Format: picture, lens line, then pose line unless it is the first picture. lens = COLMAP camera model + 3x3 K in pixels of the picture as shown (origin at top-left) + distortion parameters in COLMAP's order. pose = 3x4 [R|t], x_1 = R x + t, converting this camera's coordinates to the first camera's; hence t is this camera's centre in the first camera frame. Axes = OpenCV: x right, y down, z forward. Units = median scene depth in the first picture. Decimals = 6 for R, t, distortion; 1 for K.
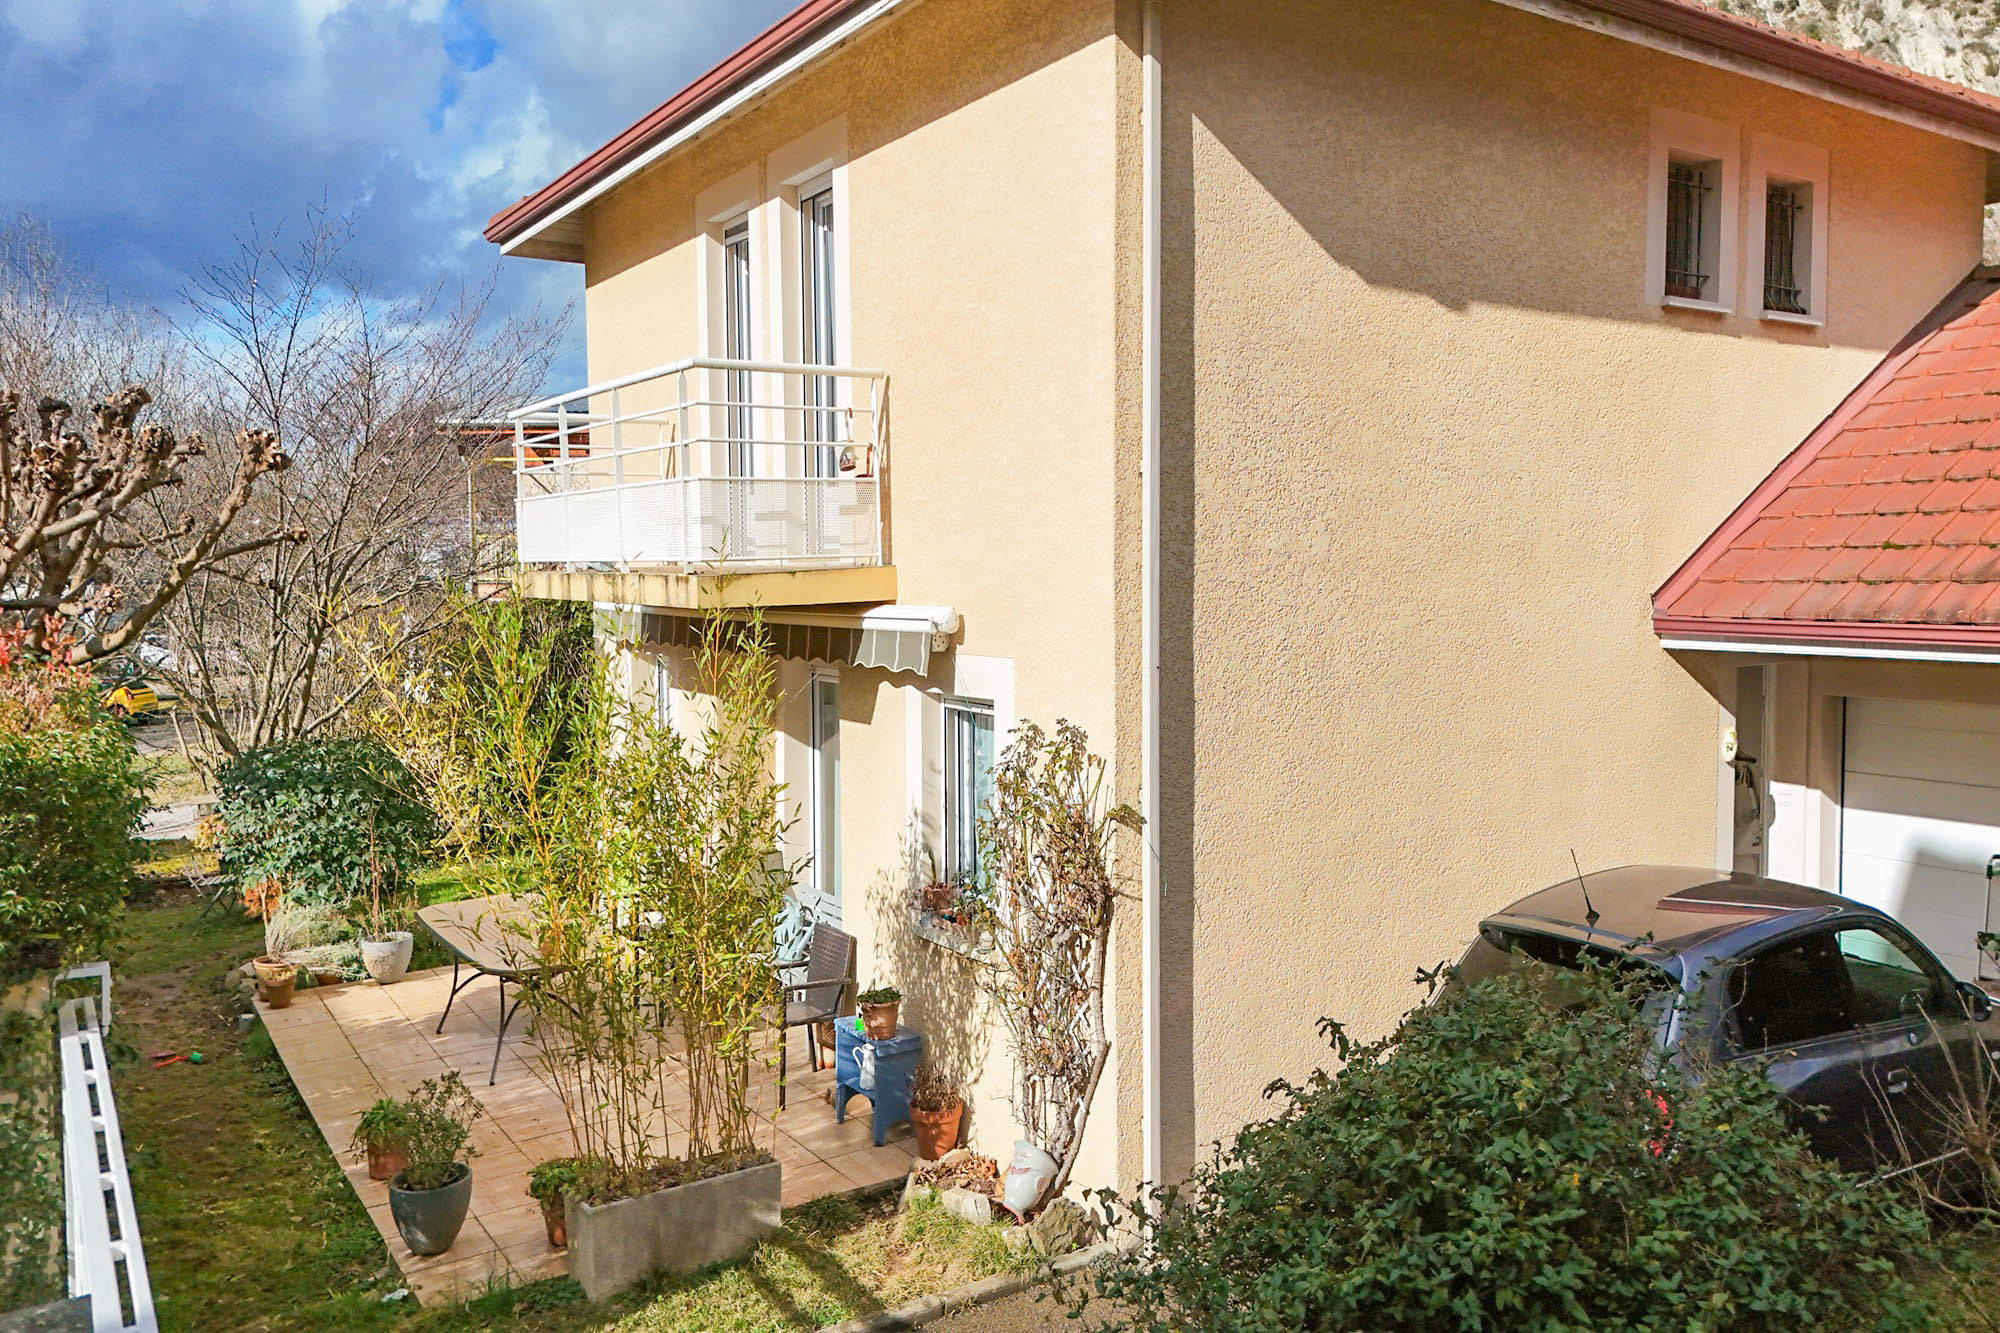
lens RADIAL K [[1415.7, 0, 1000.2], [0, 1415.7, 658.7], [0, 0, 1]] dist [0.033643, -0.012521]
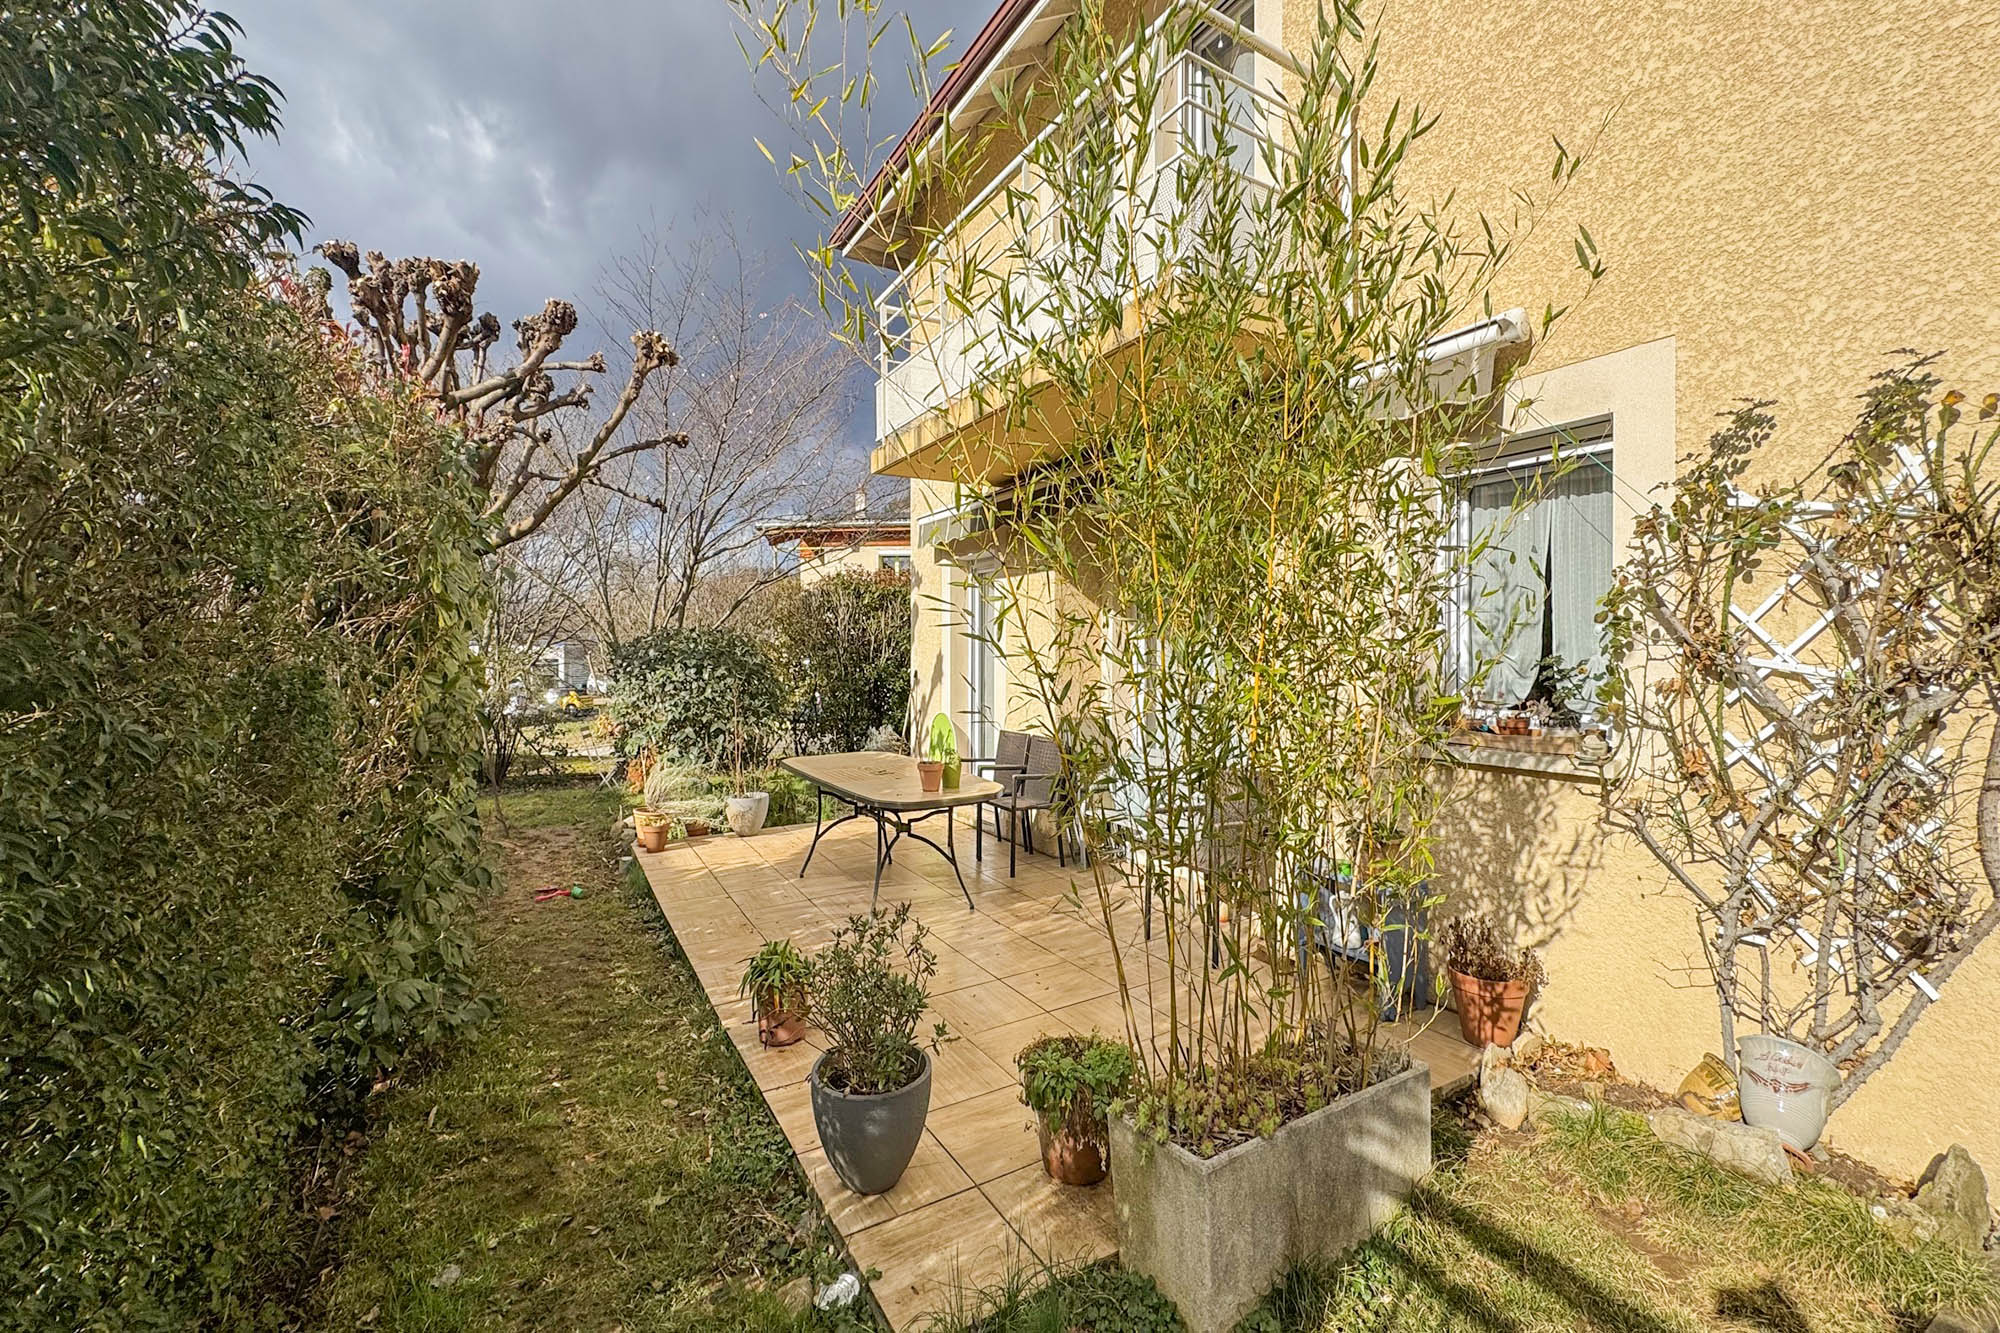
lens RADIAL K [[794.3, 0, 1000.1], [0, 794.3, 669.0], [0, 0, 1]] dist [-0.001033, 0.000767]
pose [[0.997918, 0.008352, -0.063953, -0.224847], [-0.010784, 0.999228, -0.037774, 0.138100], [0.063588, 0.038385, 0.997238, 0.449073]]
